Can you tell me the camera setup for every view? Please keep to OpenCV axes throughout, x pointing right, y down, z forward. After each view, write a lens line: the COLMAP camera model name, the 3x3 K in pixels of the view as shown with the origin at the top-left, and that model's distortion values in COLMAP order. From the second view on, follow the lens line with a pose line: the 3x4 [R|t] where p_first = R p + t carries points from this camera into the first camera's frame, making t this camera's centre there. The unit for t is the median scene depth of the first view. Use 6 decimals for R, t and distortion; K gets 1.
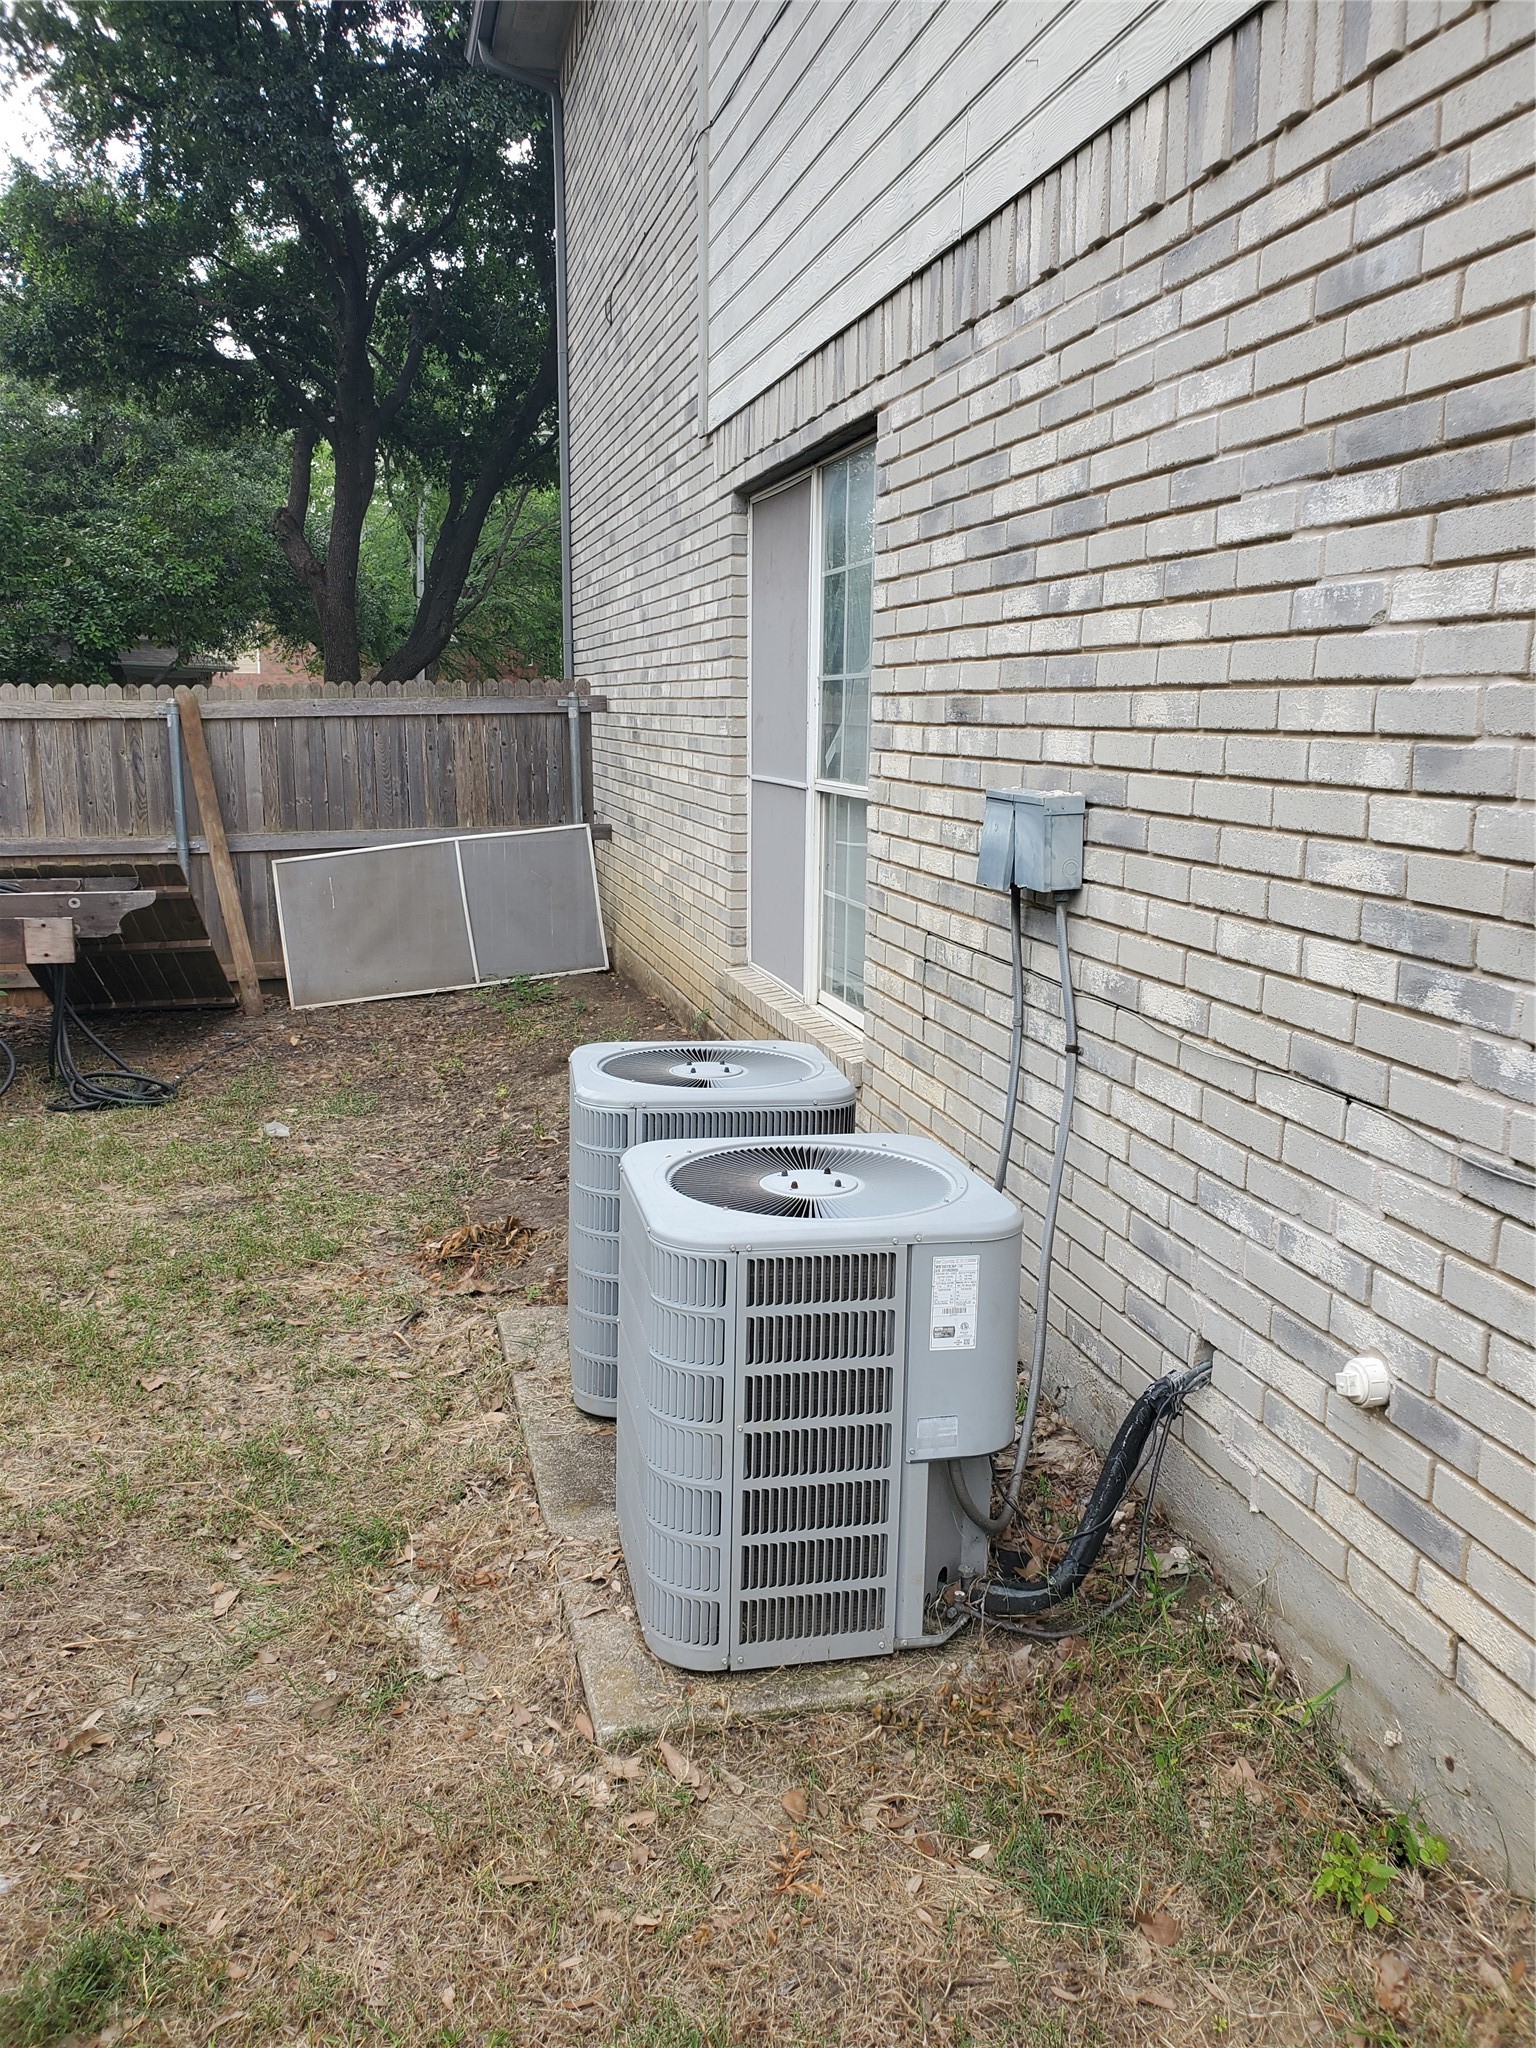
lens RADIAL K [[1602.6, 0, 761.8], [0, 1602.6, 1024.6], [0, 0, 1]] dist [0.035250, -0.029281]
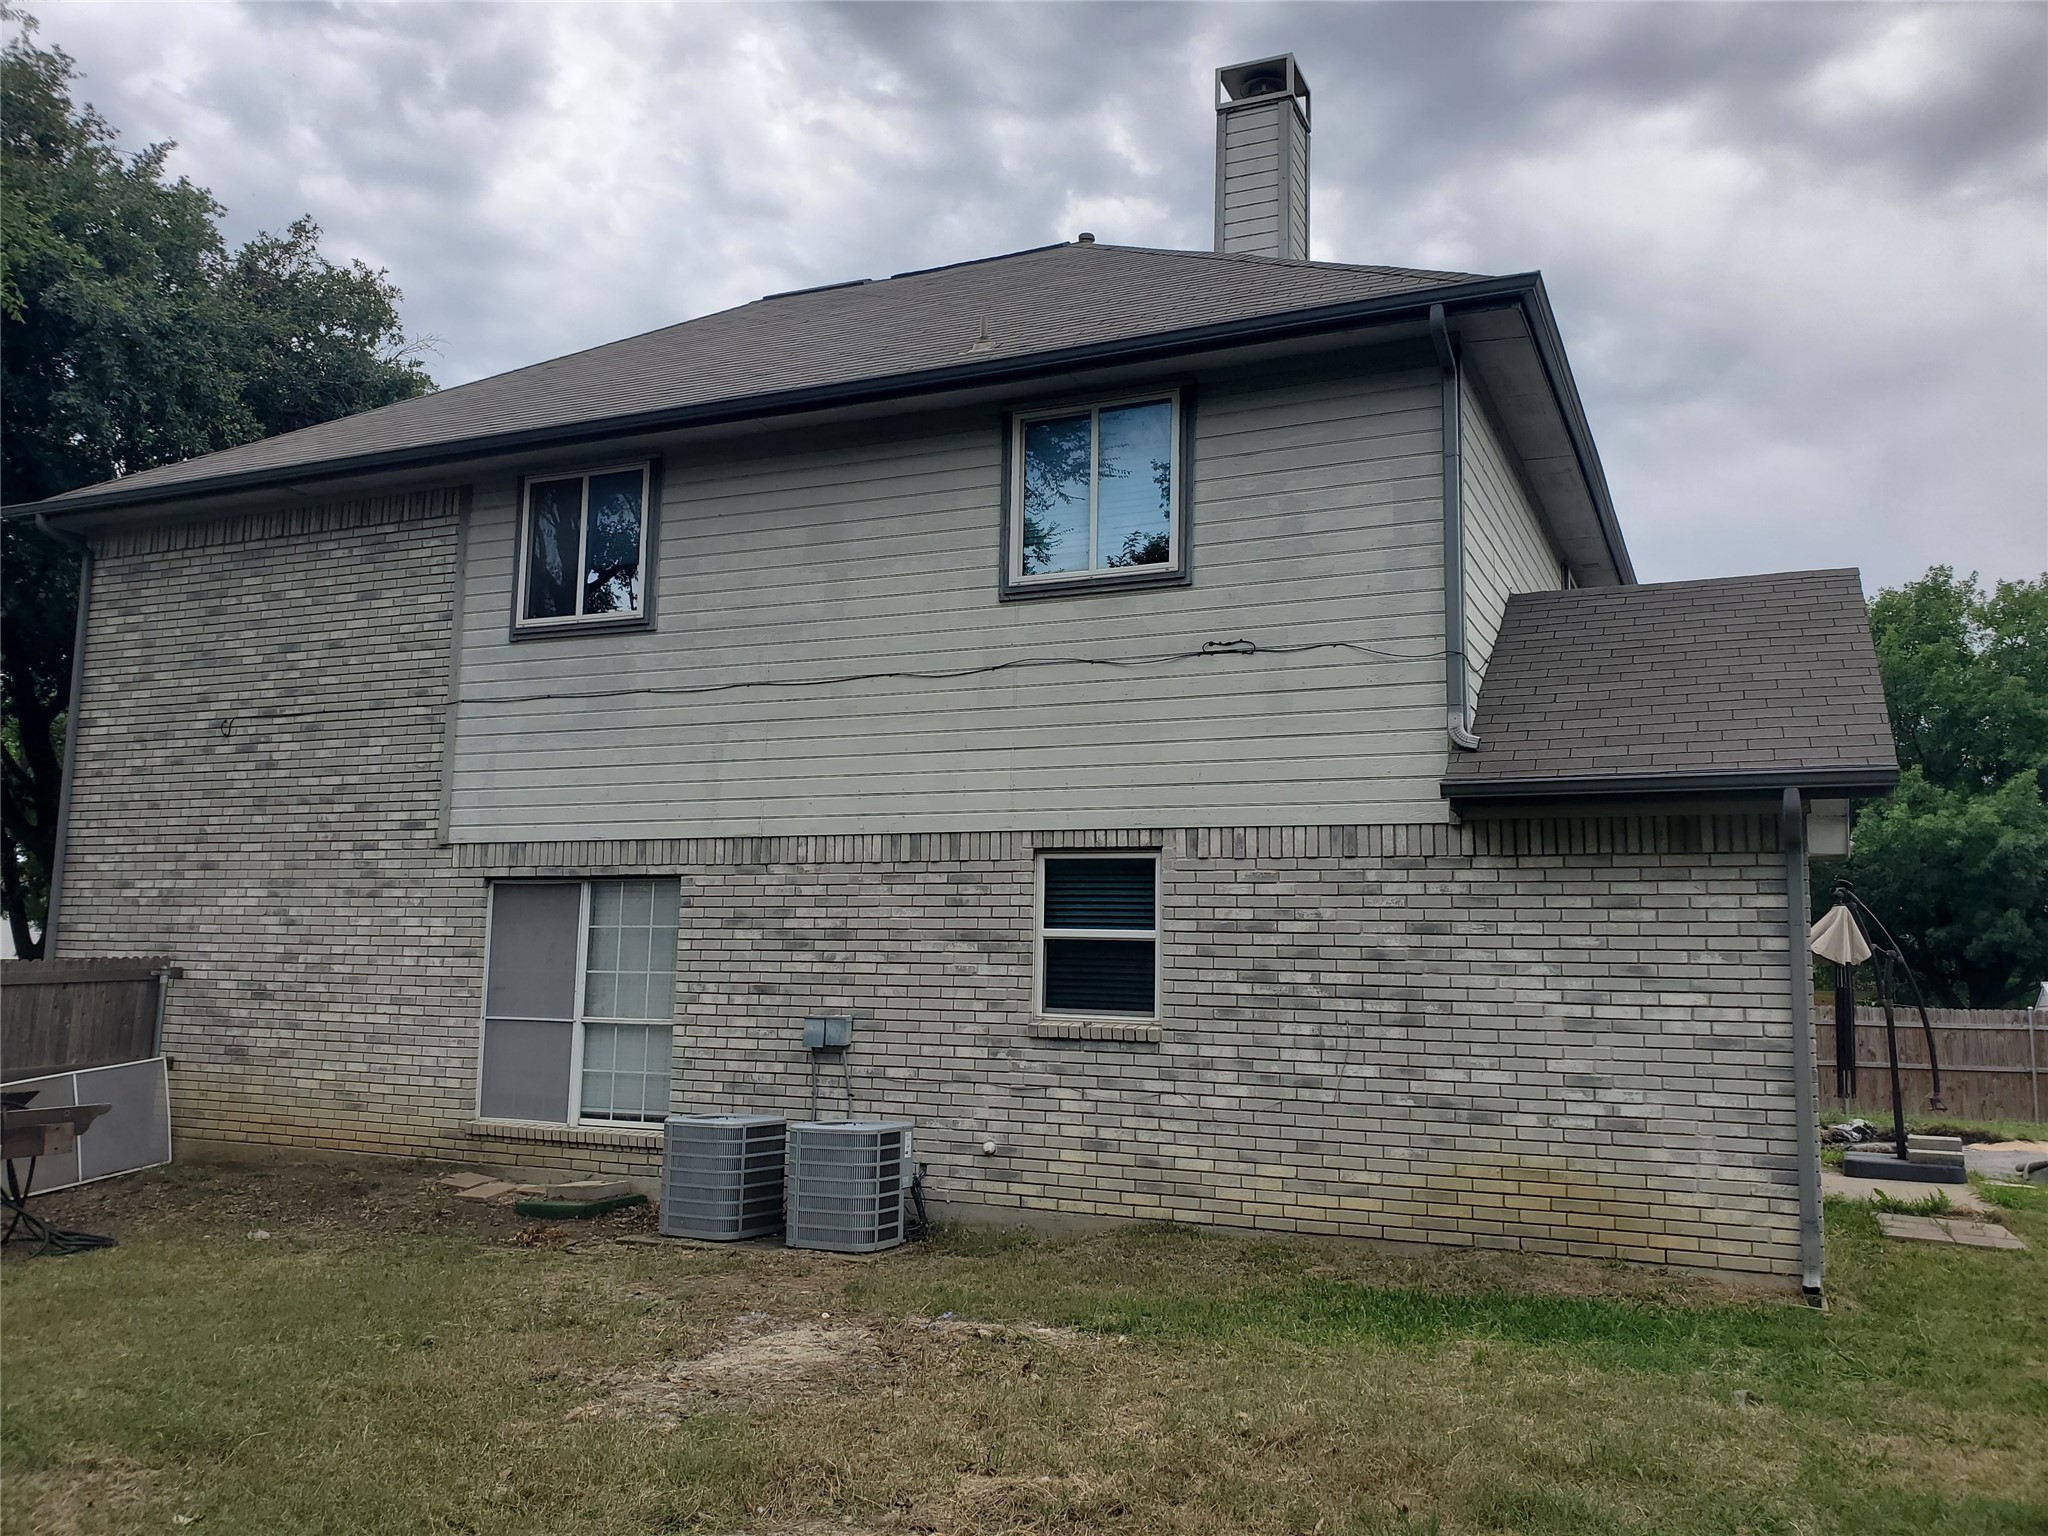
lens RADIAL K [[1602.6, 0, 1012.0], [0, 1602.6, 760.2], [0, 0, 1]] dist [0.035250, -0.029281]
pose [[0.627807, 0.103692, 0.771432, -2.753468], [0.138874, 0.960263, -0.242093, 0.249477], [-0.765880, 0.259119, 0.588459, -1.691462]]
